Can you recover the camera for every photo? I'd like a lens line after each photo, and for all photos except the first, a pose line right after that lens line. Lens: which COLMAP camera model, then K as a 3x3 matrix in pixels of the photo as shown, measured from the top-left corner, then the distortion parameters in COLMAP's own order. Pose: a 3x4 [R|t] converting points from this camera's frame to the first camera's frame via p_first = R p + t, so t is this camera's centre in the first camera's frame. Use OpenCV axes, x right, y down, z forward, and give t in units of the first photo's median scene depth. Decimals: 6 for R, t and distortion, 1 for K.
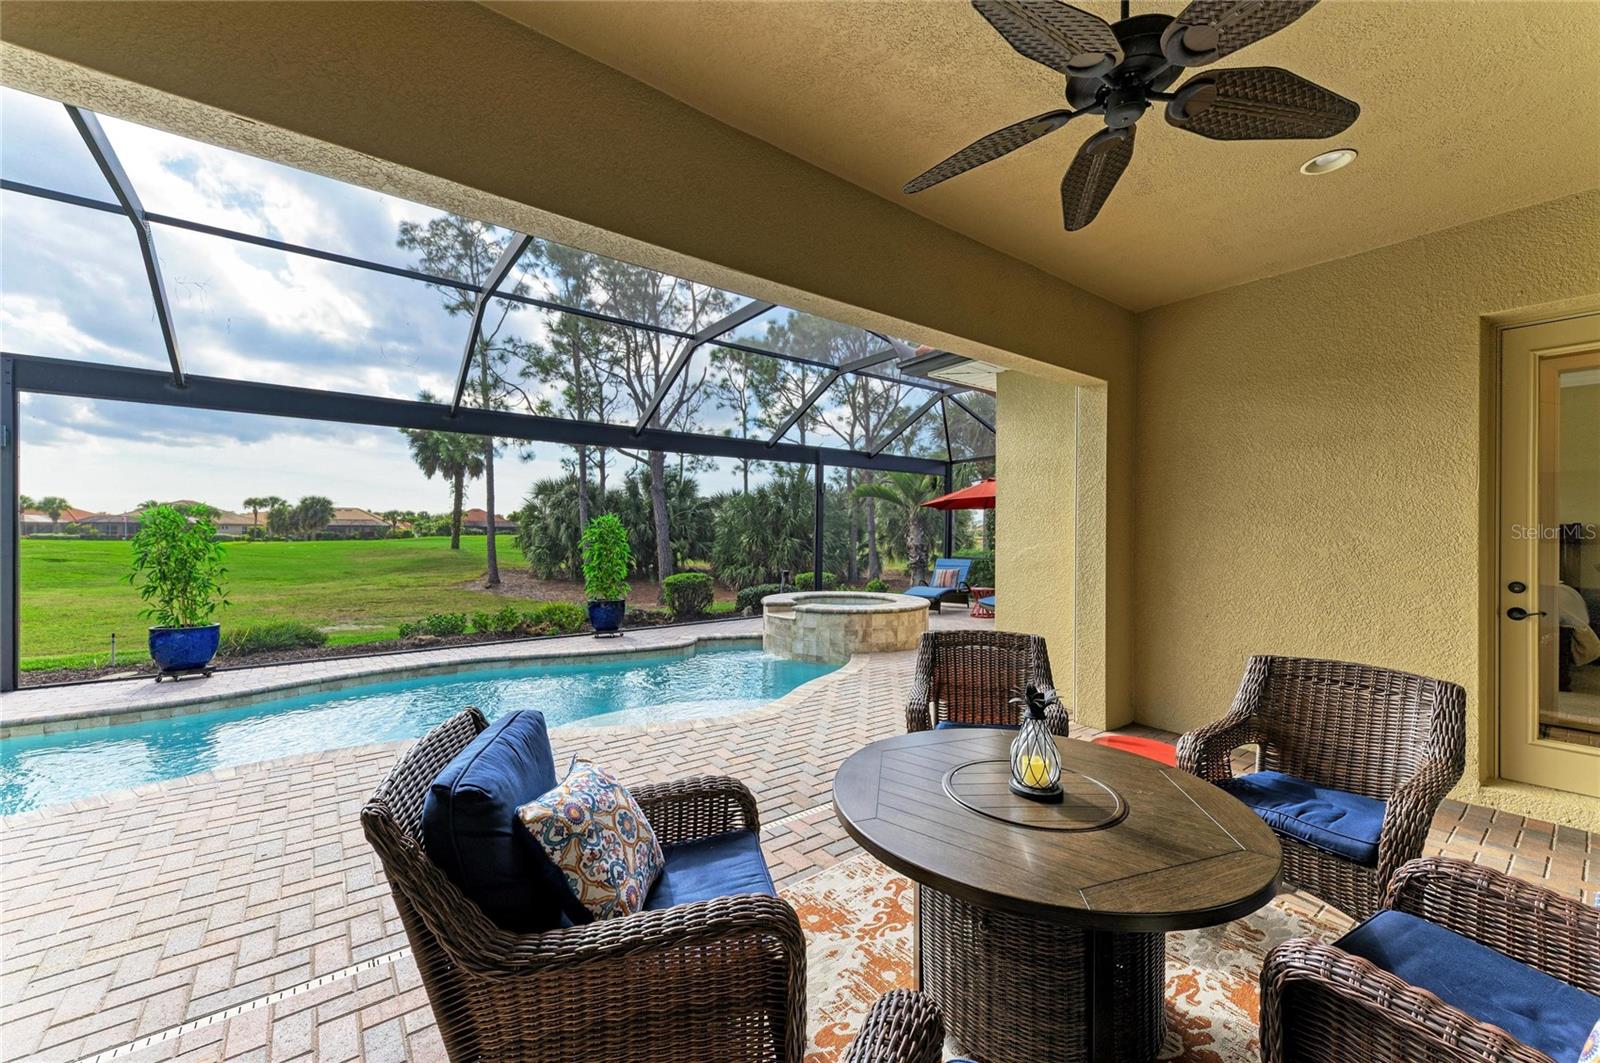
lens RADIAL K [[625.8, 0, 800.2], [0, 625.8, 535.5], [0, 0, 1]] dist [0.028341, -0.008306]
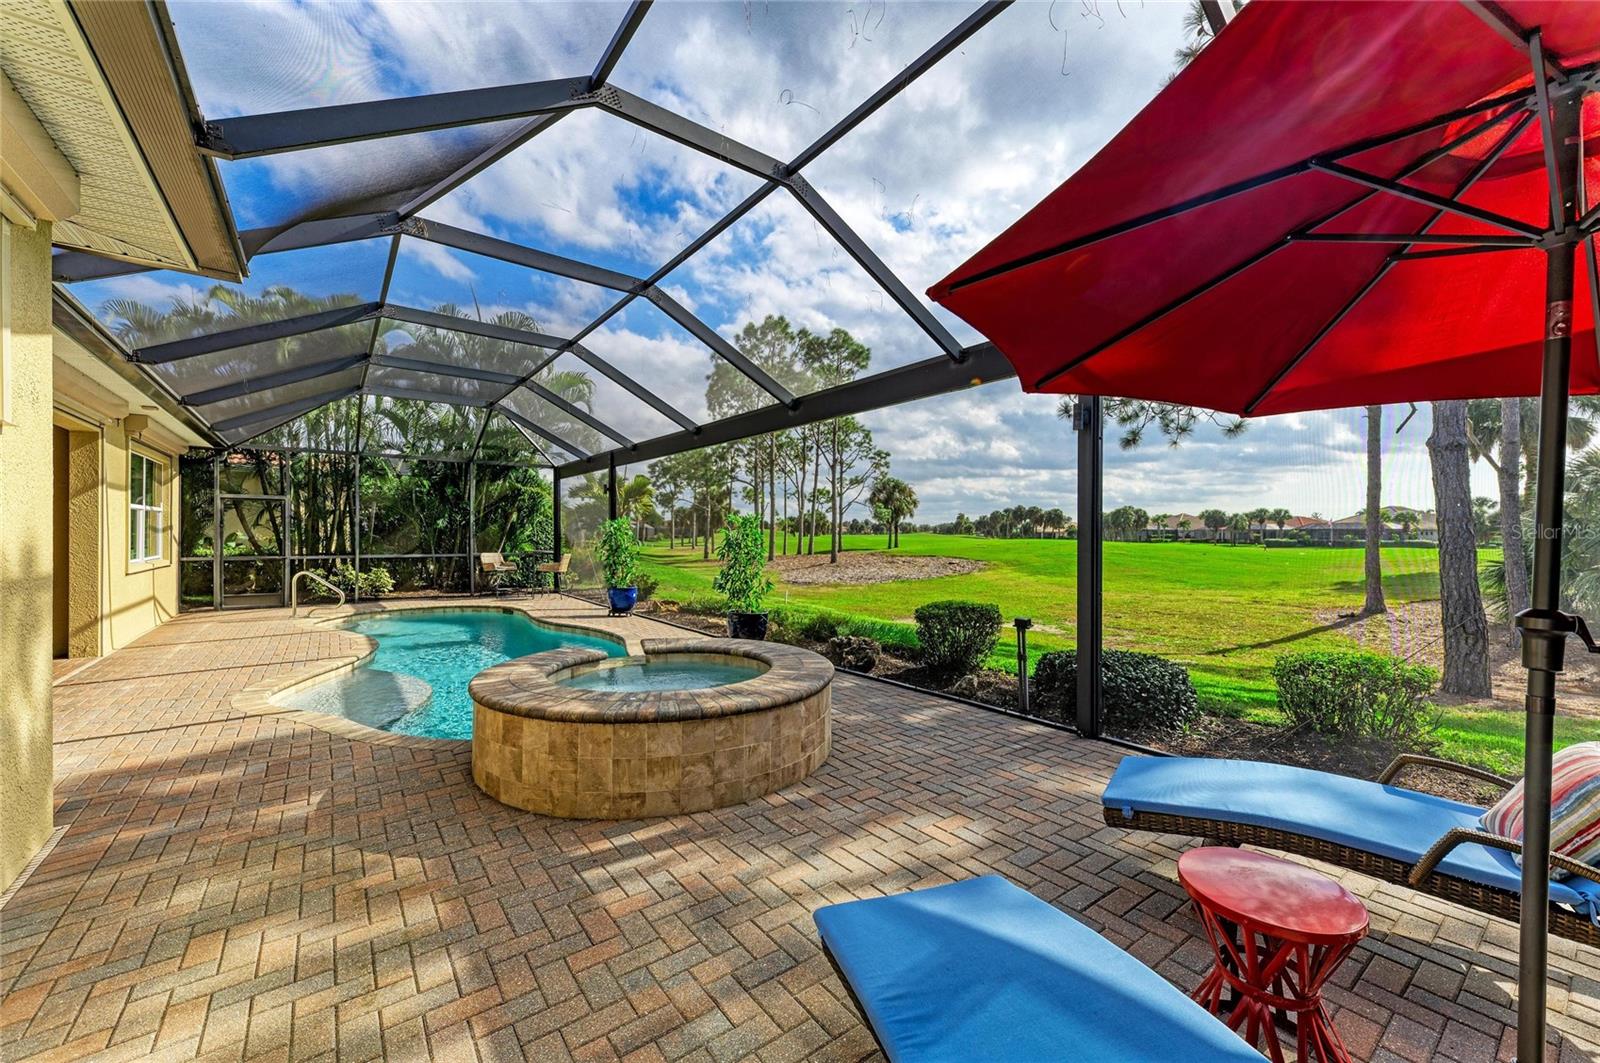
lens RADIAL K [[623.7, 0, 801.3], [0, 623.7, 533.5], [0, 0, 1]] dist [0.023248, -0.006489]
pose [[-0.006559, -0.004853, -0.999967, 0.250191], [-0.008162, 0.999955, -0.004799, 0.000747], [0.999945, 0.008130, -0.006598, 0.523355]]
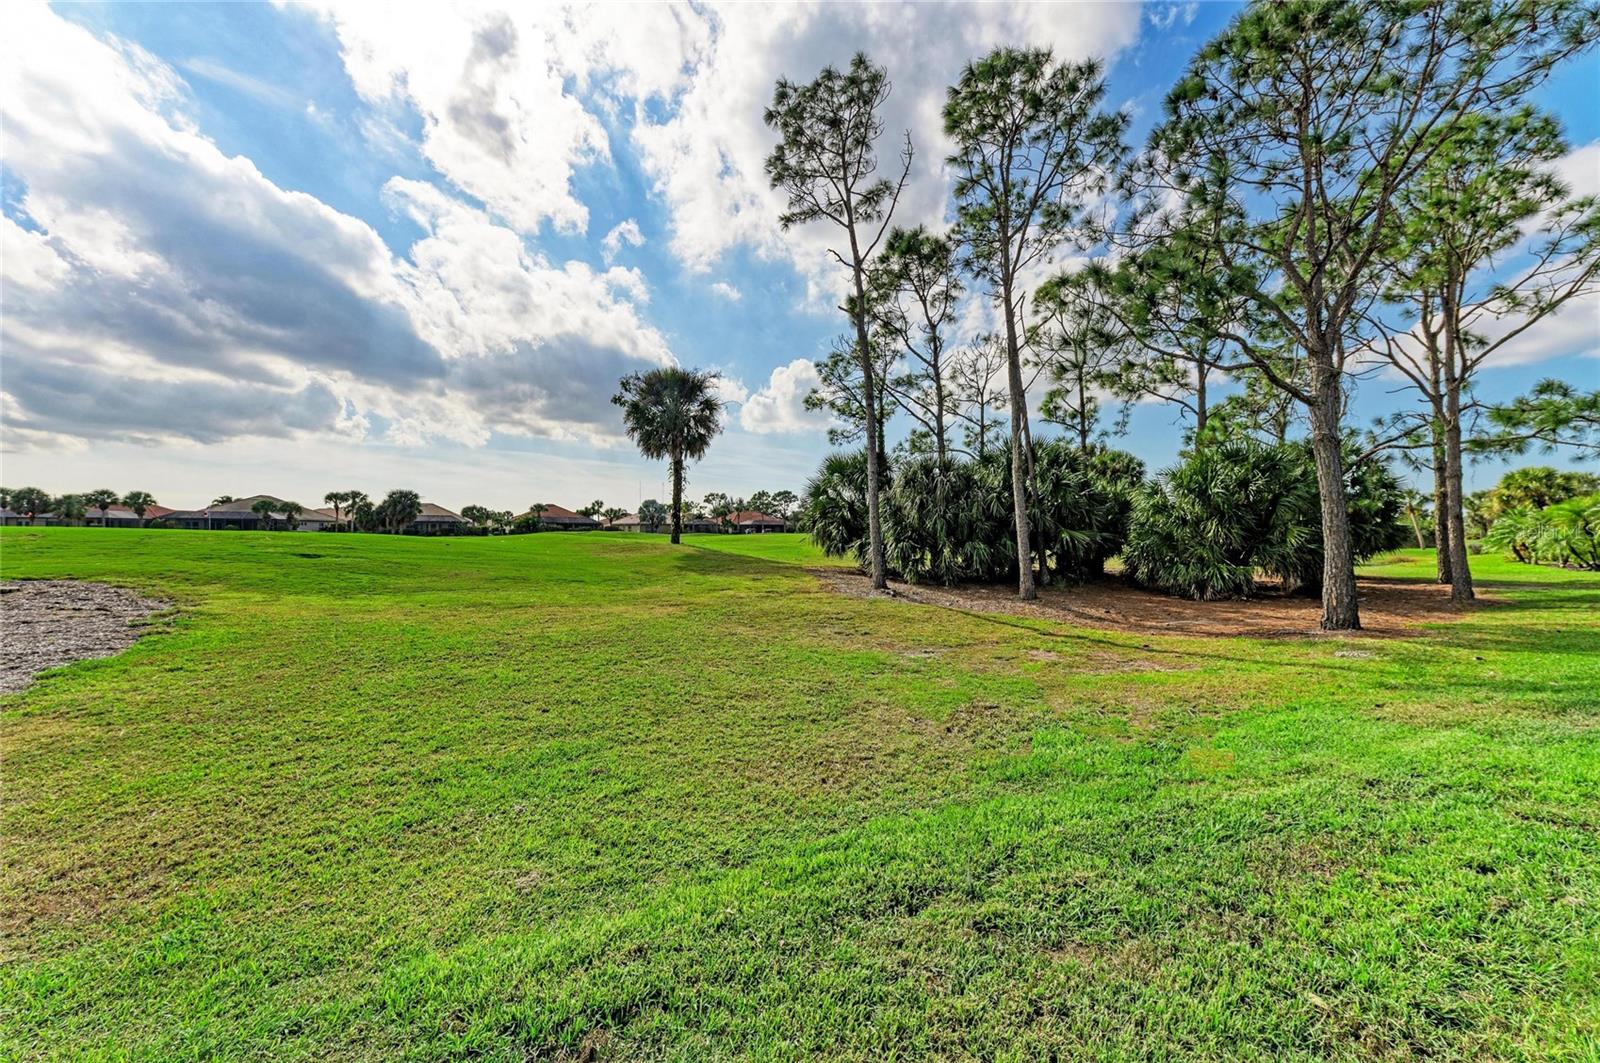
lens RADIAL K [[654.7, 0, 800.0], [0, 654.7, 531.5], [0, 0, 1]] dist [0.016215, -0.000307]
pose [[0.998716, -0.000739, -0.050660, -0.730956], [0.000571, 0.999994, -0.003331, 0.016781], [0.050662, 0.003298, 0.998710, 0.329555]]
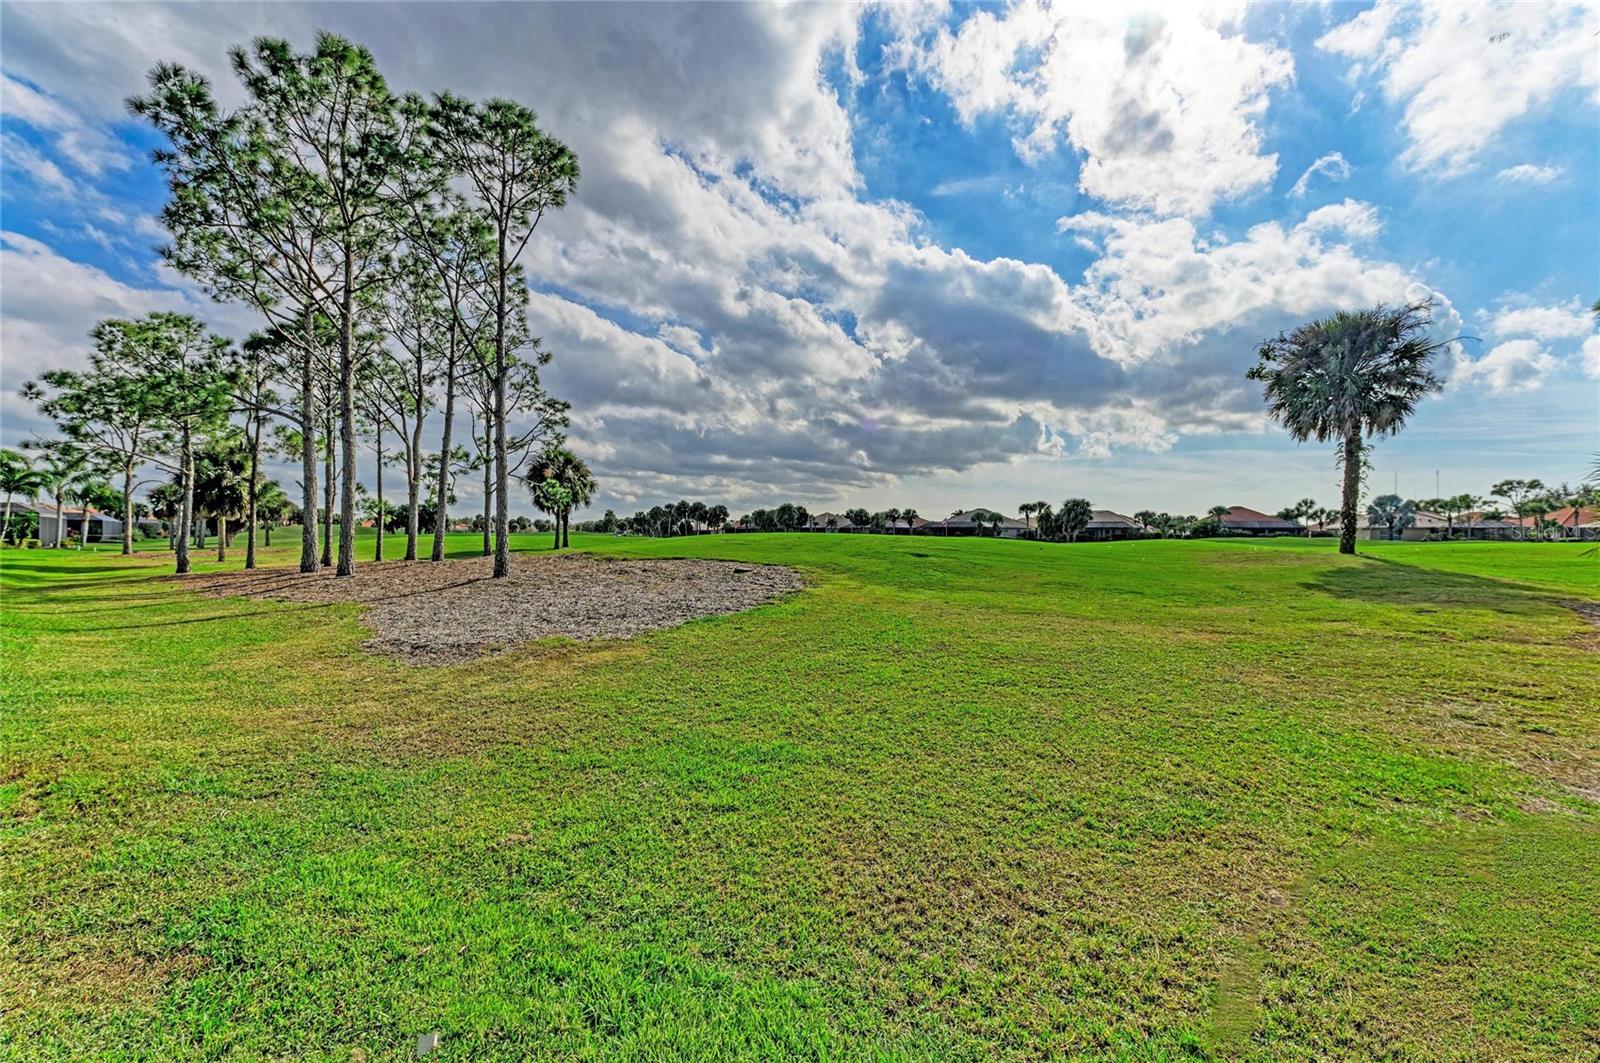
lens RADIAL K [[642.5, 0, 800.0], [0, 642.5, 531.5], [0, 0, 1]] dist [0.017641, 0.000099]
pose [[0.516119, -0.006508, -0.856492, -0.611783], [-0.004874, 0.999933, -0.010535, 0.019612], [0.856503, 0.009612, 0.516053, 0.498273]]
